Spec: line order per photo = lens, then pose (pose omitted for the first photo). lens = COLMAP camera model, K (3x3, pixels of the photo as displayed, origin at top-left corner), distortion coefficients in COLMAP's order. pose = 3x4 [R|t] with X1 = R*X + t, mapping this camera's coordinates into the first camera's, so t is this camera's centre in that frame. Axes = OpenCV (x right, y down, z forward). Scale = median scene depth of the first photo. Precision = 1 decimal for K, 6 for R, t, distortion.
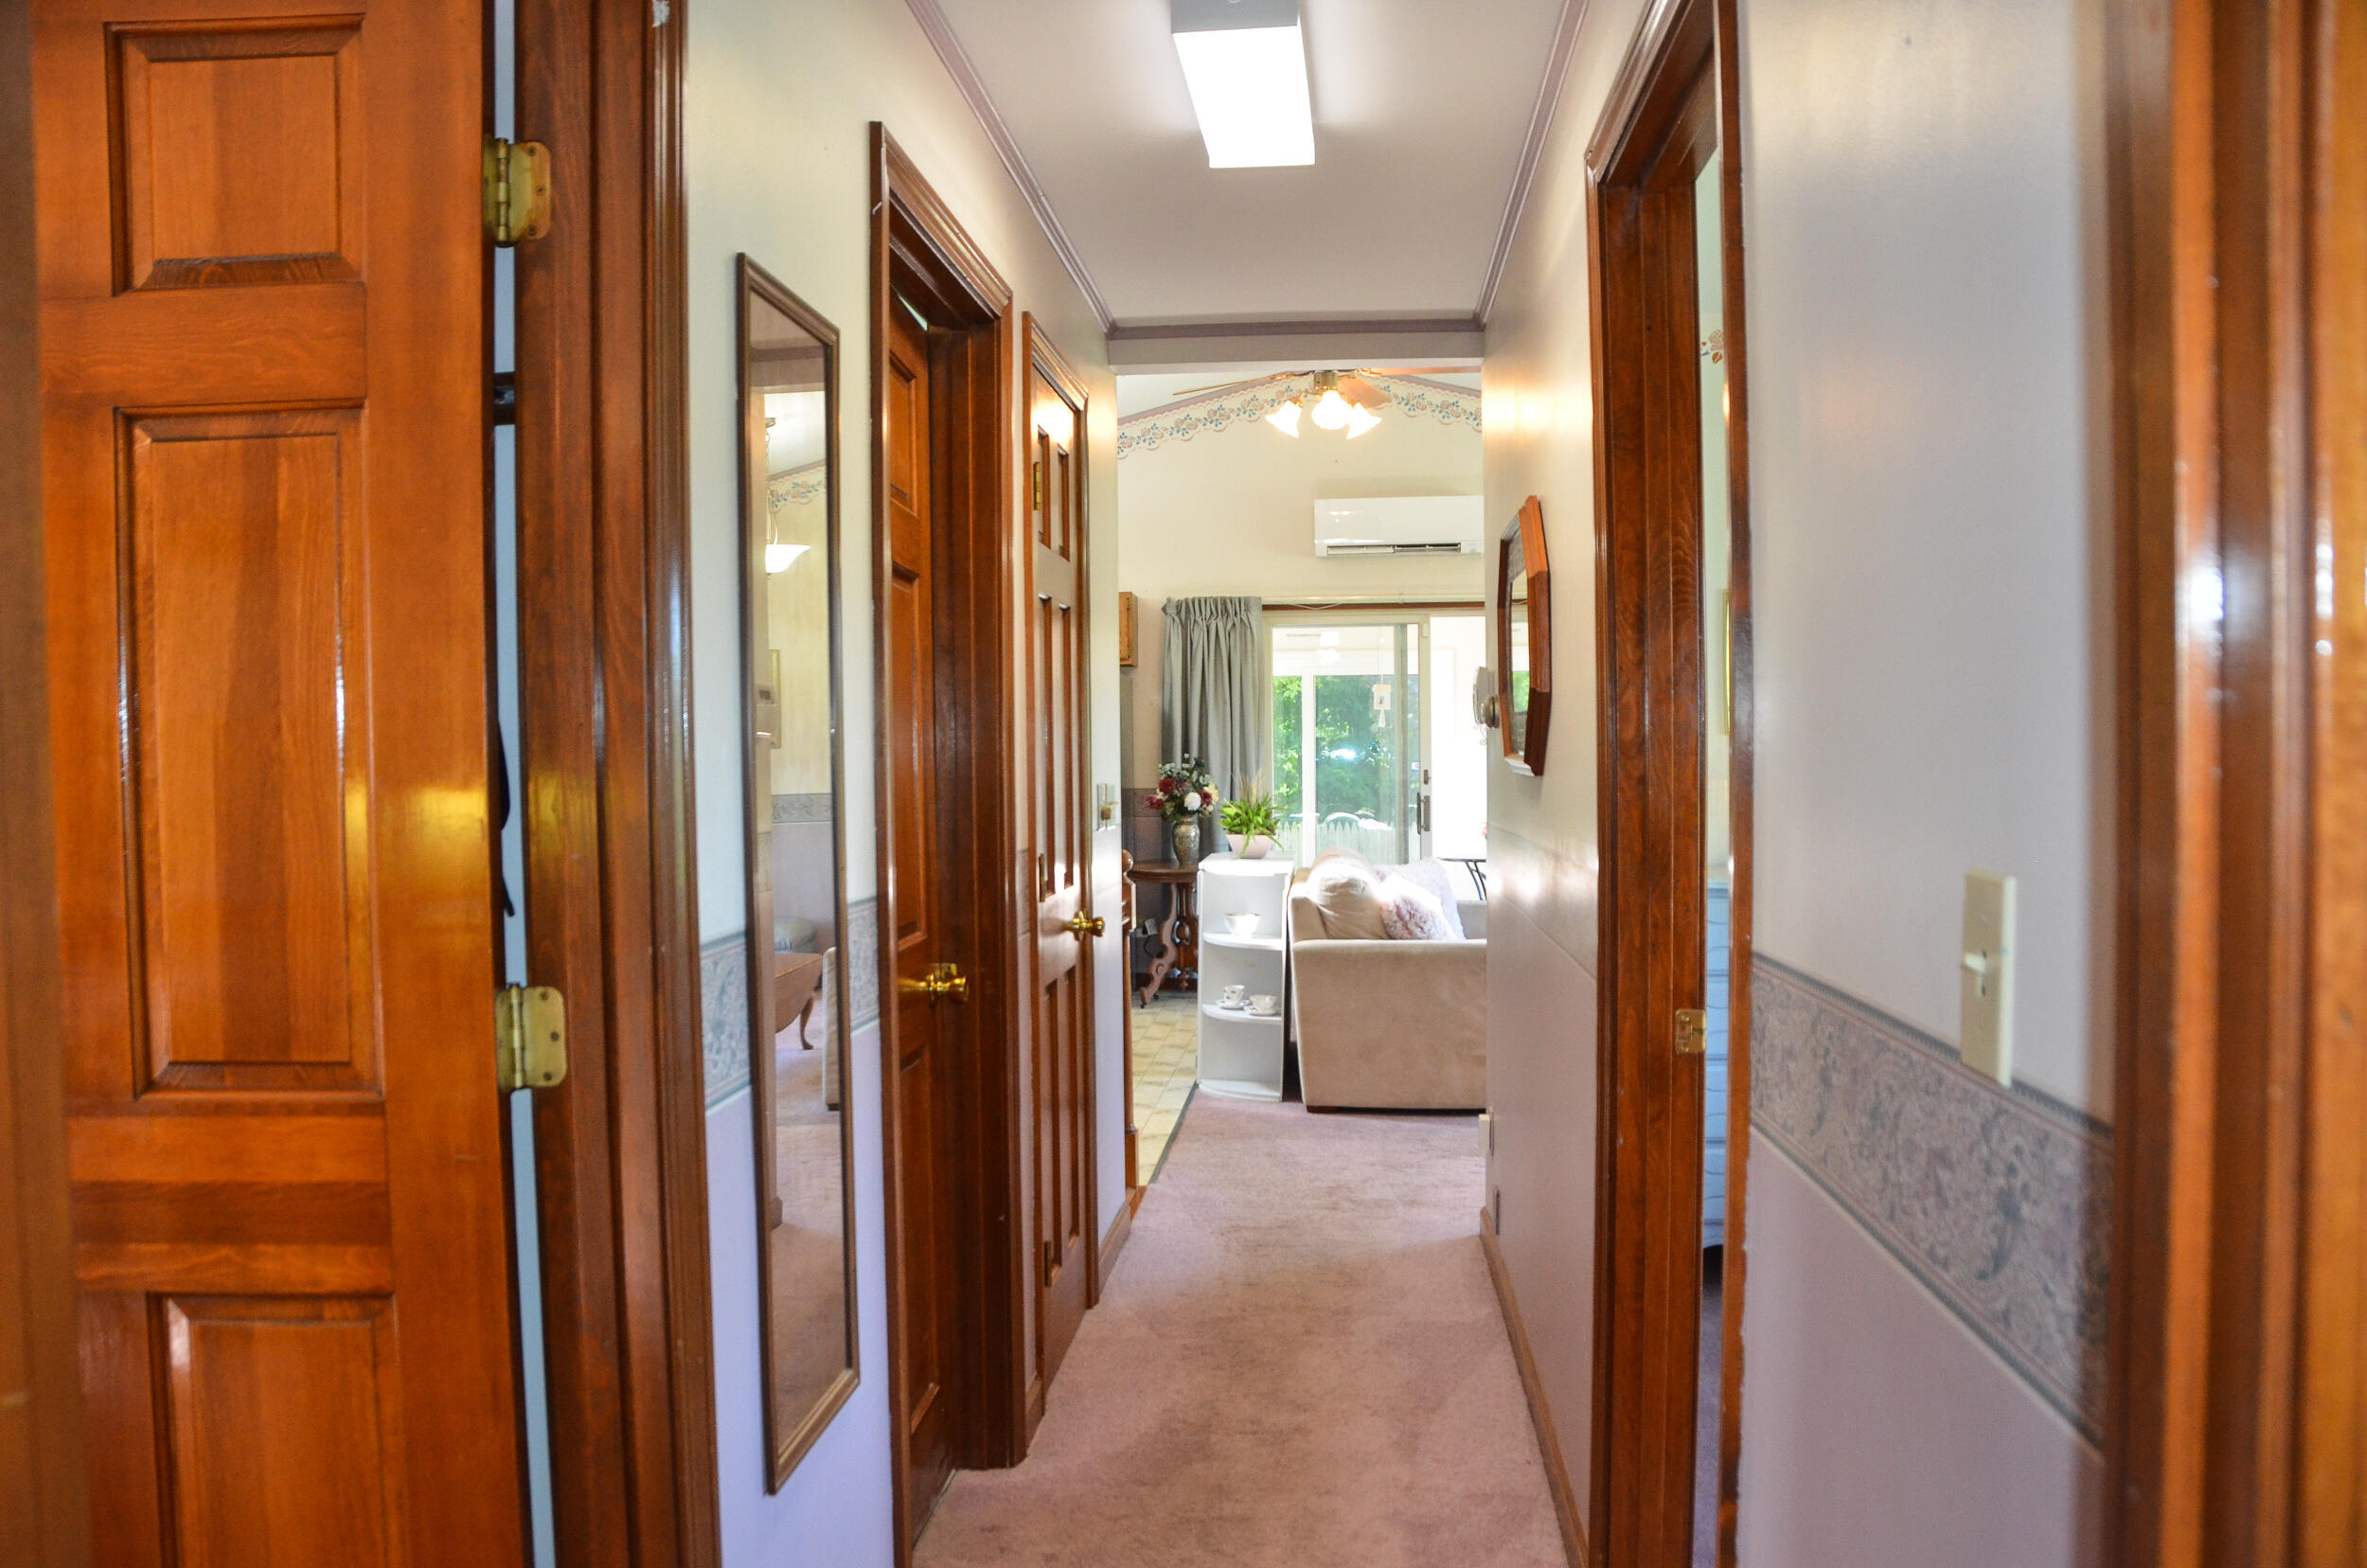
lens RADIAL K [[1823.4, 0, 1166.8], [0, 1823.4, 824.8], [0, 0, 1]] dist [-0.171479, 0.123036]
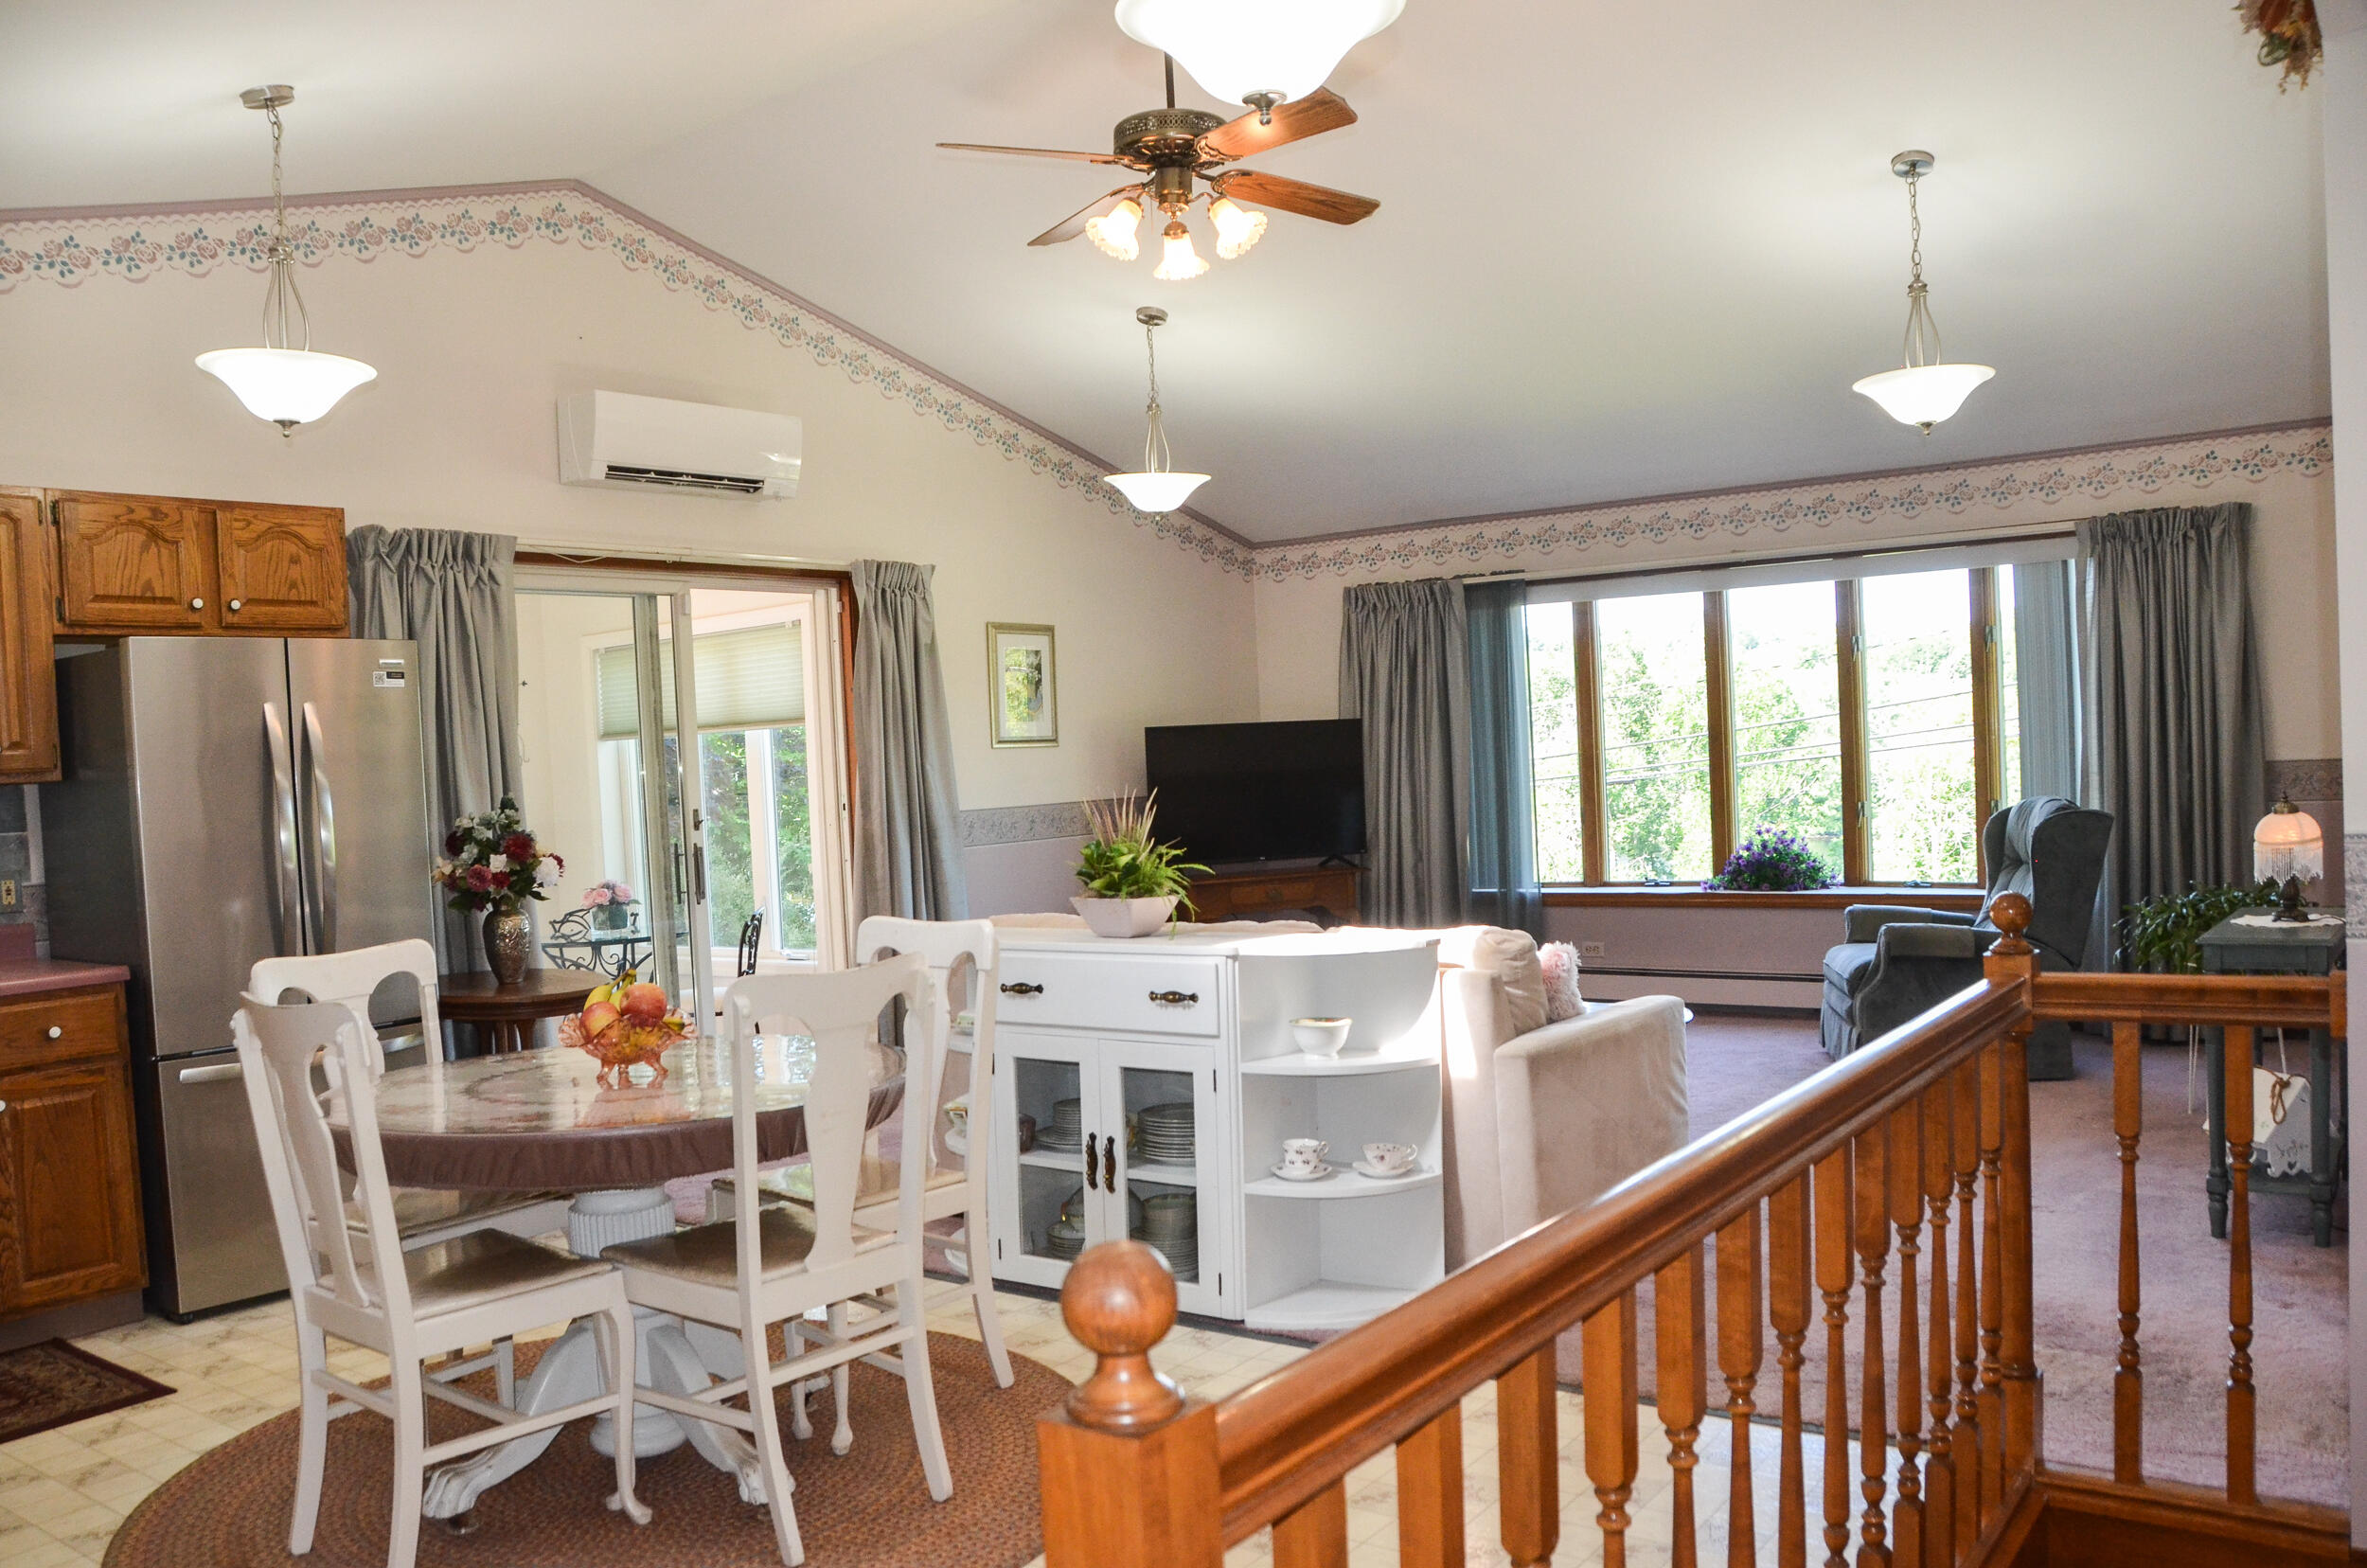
lens RADIAL K [[1798.8, 0, 1151.0], [0, 1798.8, 818.1], [0, 0, 1]] dist [-0.166307, 0.101945]
pose [[0.527948, -0.042347, 0.848220, -0.338510], [0.072926, 0.997328, 0.004401, -0.017742], [-0.846140, 0.059533, 0.529626, 0.508895]]
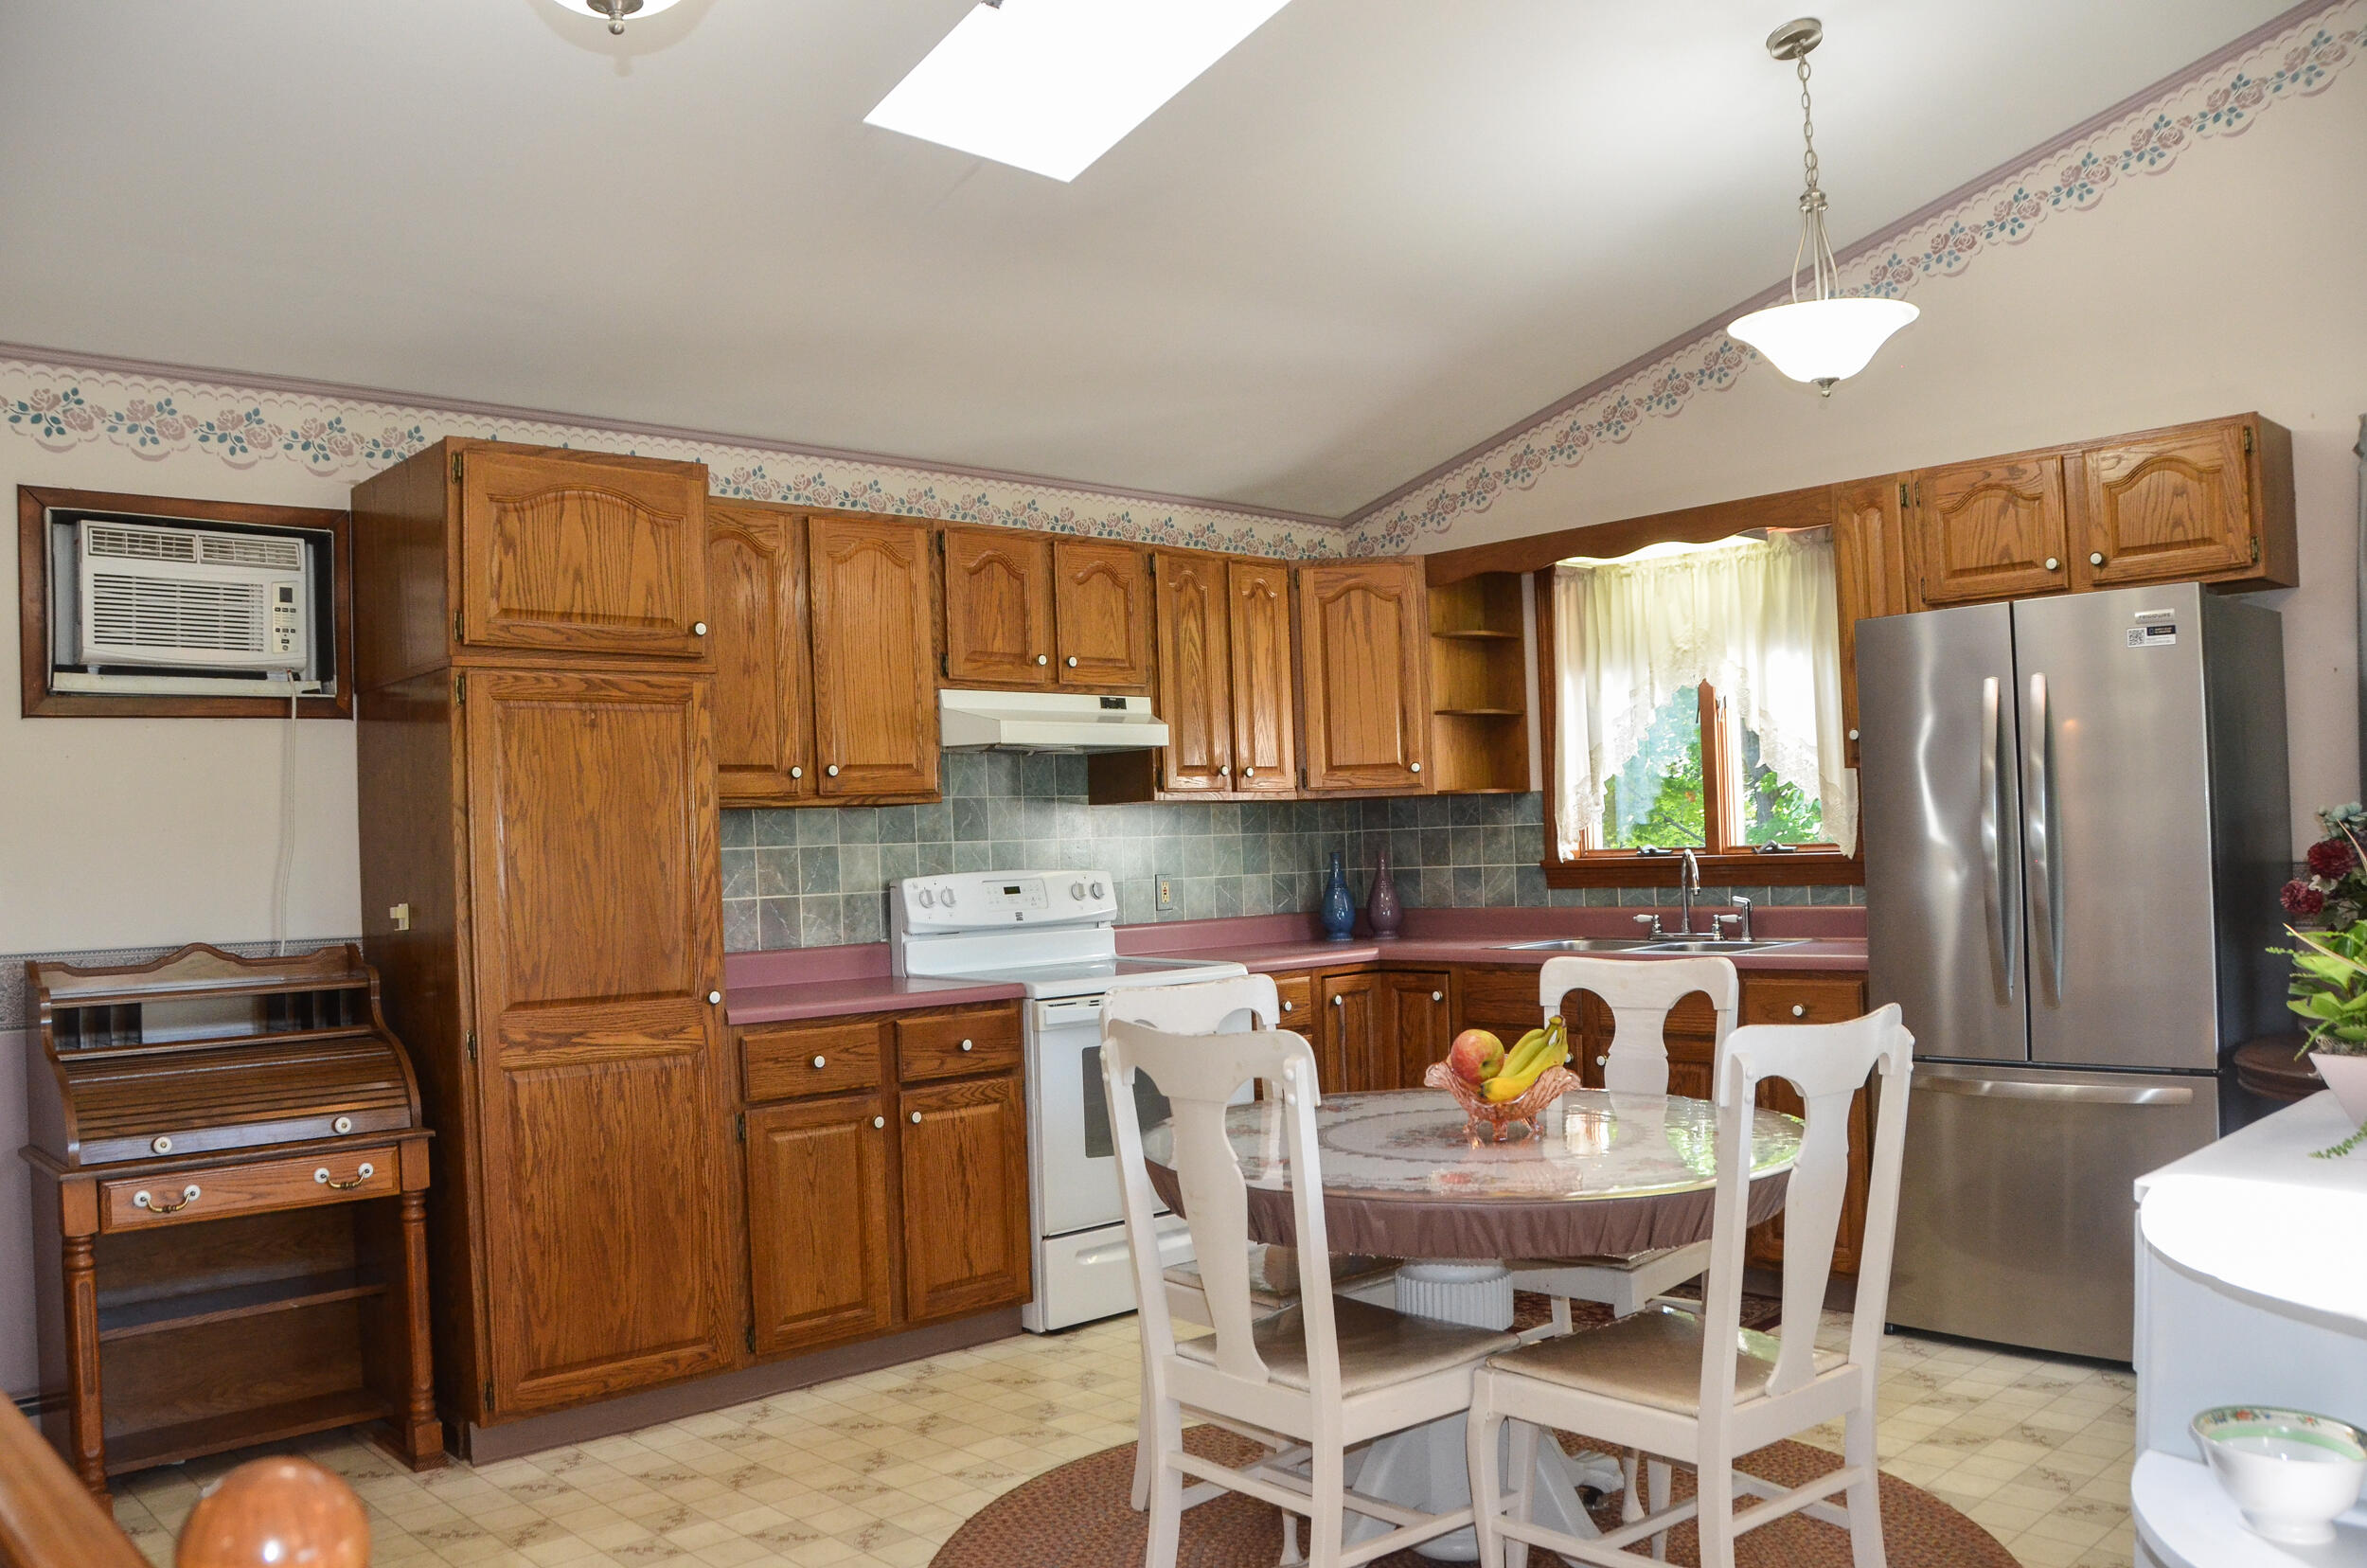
lens RADIAL K [[1817.5, 0, 1163.7], [0, 1817.5, 823.4], [0, 0, 1]] dist [-0.175284, 0.125305]
pose [[0.744705, -0.020300, -0.667085, 0.057812], [-0.002118, 0.999460, -0.032779, -0.015343], [0.667390, 0.025824, 0.744260, 0.514970]]
